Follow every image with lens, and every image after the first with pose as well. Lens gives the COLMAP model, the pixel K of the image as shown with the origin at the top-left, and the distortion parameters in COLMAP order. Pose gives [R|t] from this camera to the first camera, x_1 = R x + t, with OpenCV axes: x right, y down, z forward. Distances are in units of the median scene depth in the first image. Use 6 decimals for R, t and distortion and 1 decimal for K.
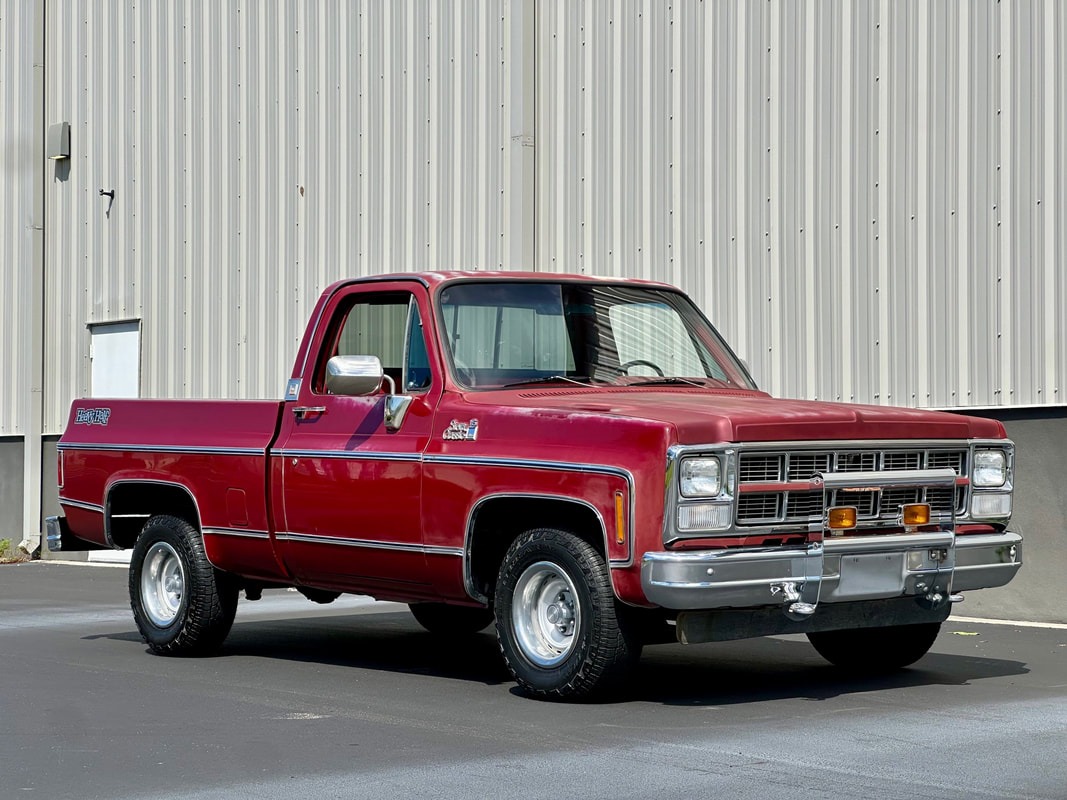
lens RADIAL K [[2405.1, 0, 533.5], [0, 2405.1, 400.0], [0, 0, 1]] dist [-0.435346, 10.872375]
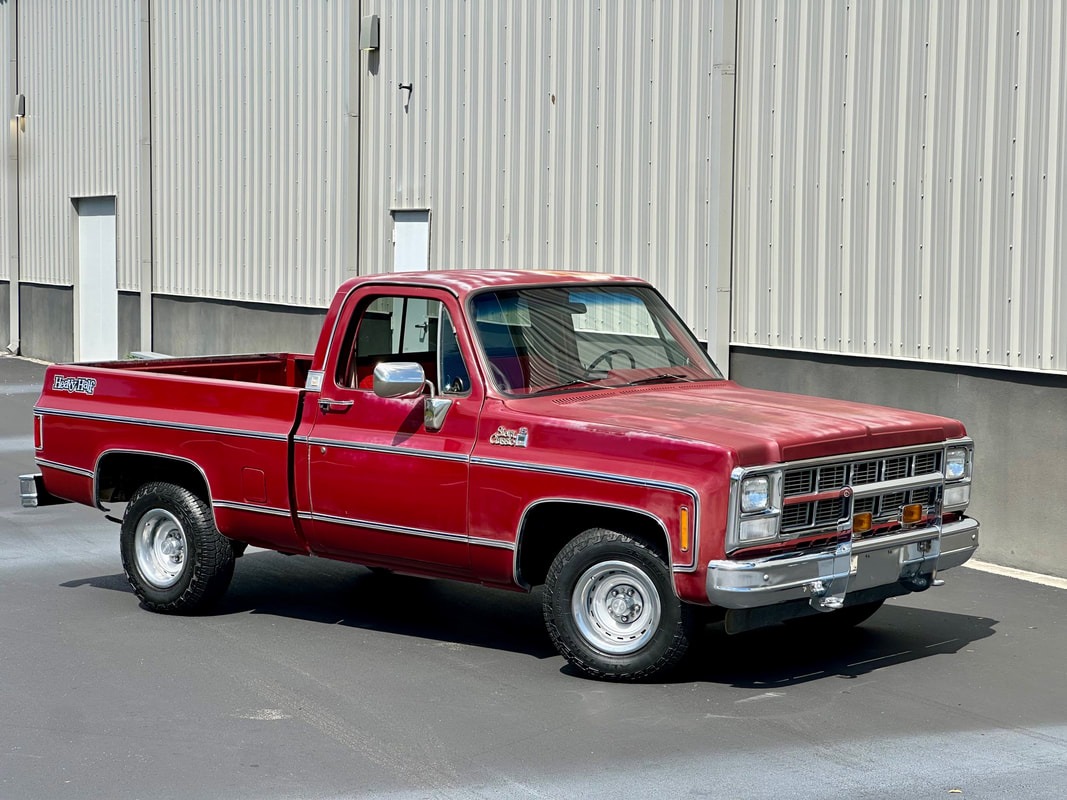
lens RADIAL K [[2405.1, 0, 533.5], [0, 2405.1, 400.0], [0, 0, 1]] dist [-0.435346, 10.872375]
pose [[0.984030, -0.004519, 0.177945, -0.226466], [-0.011100, 0.996174, 0.086685, -0.105291], [-0.177656, -0.087276, 0.980215, -0.098068]]
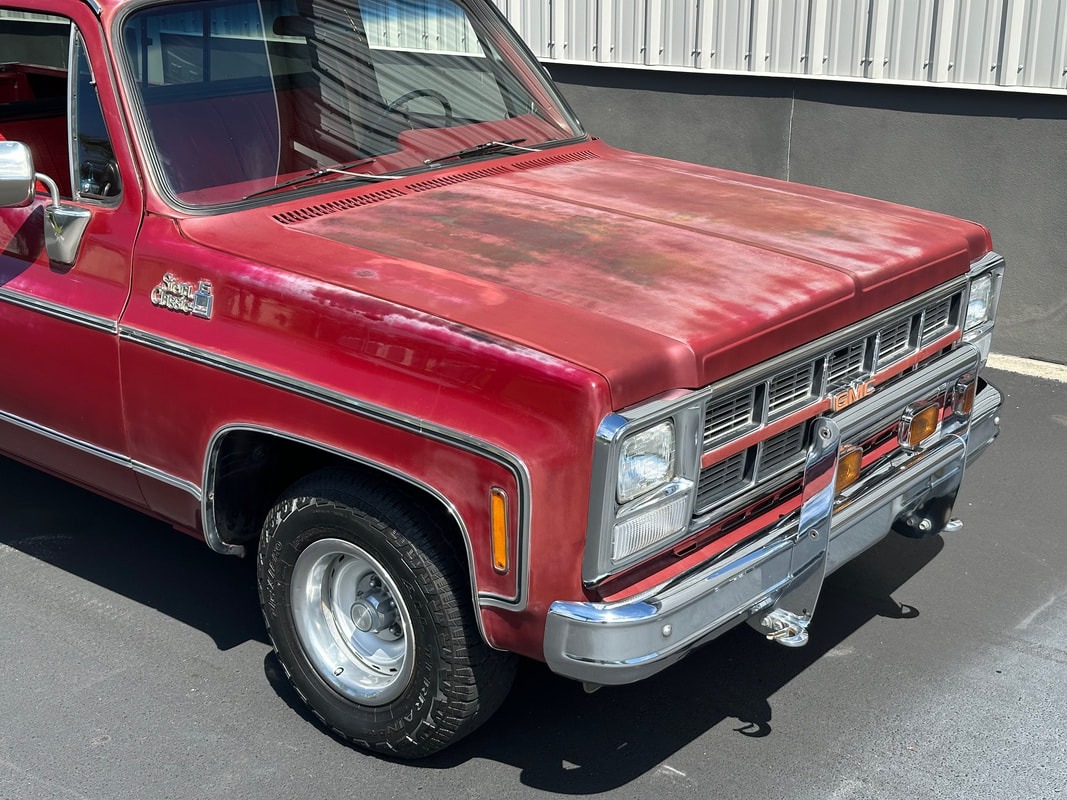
lens RADIAL K [[1489.8, 0, 533.5], [0, 1489.8, 400.0], [0, 0, 1]] dist [0.131556, -0.003980]
pose [[0.976370, -0.061267, 0.207240, -0.024973], [-0.009369, 0.946070, 0.323827, -0.087456], [-0.215903, -0.318116, 0.923140, 0.654484]]
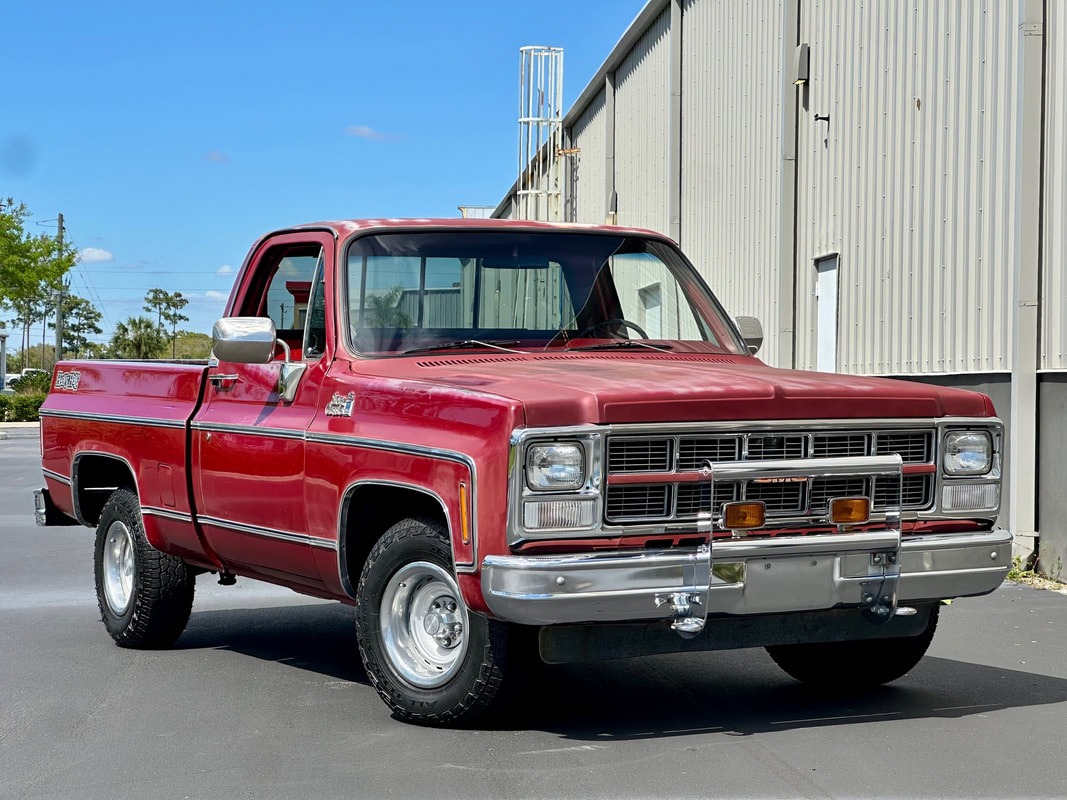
lens RADIAL K [[2405.1, 0, 533.5], [0, 2405.1, 400.0], [0, 0, 1]] dist [-0.435346, 10.872375]
pose [[0.985052, 0.003683, -0.172216, 0.194036], [0.000586, 0.999694, 0.024730, -0.010706], [0.172255, -0.024461, 0.984749, 0.170426]]
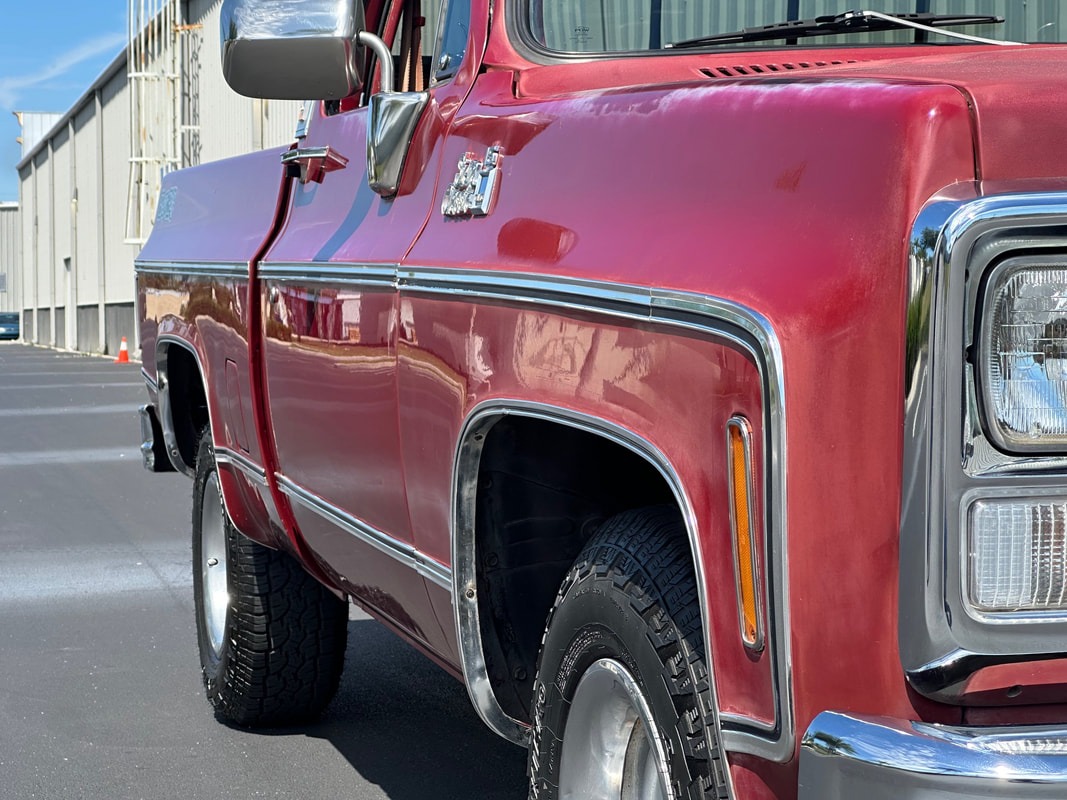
lens RADIAL K [[2405.1, 0, 533.5], [0, 2405.1, 400.0], [0, 0, 1]] dist [-0.435346, 10.872375]
pose [[0.922995, 0.012447, -0.384609, 0.097146], [0.012861, 0.997921, 0.063159, 0.021591], [0.384596, -0.063242, 0.920916, 0.752945]]
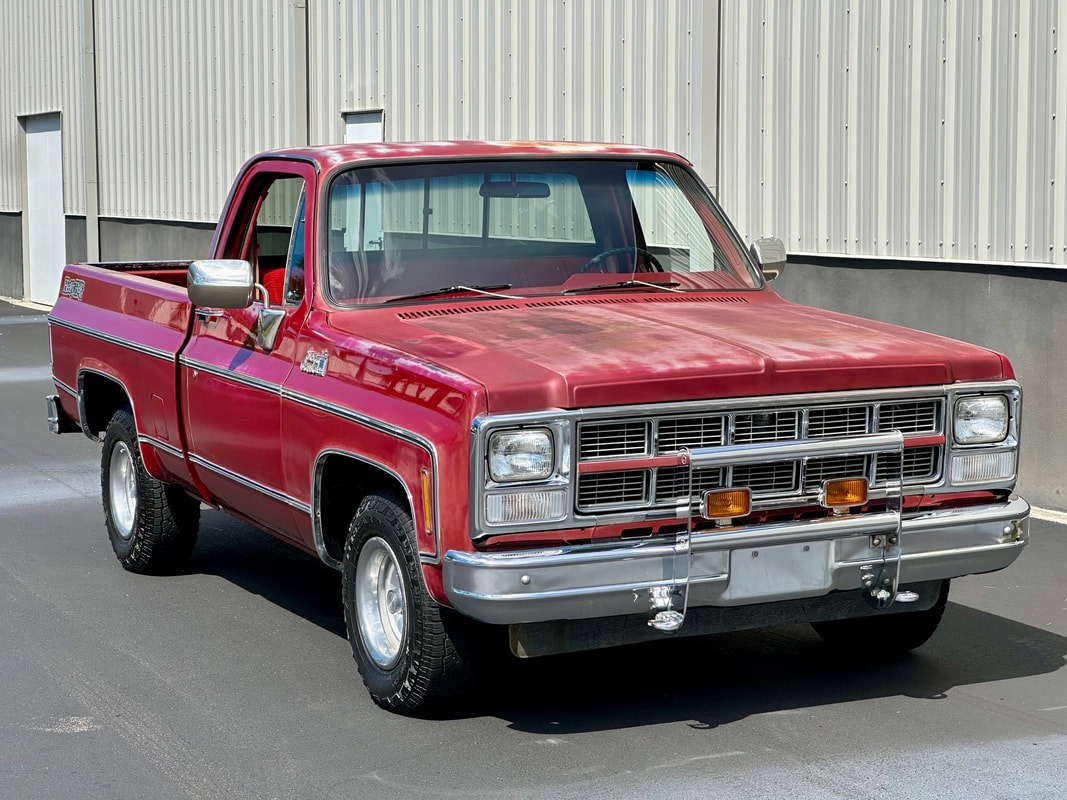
lens RADIAL K [[2405.1, 0, 533.5], [0, 2405.1, 400.0], [0, 0, 1]] dist [-0.435346, 10.872375]
pose [[0.974122, 0.020133, -0.225124, 0.234063], [0.007076, 0.992820, 0.119408, -0.073772], [0.225912, -0.117911, 0.966985, 0.239879]]
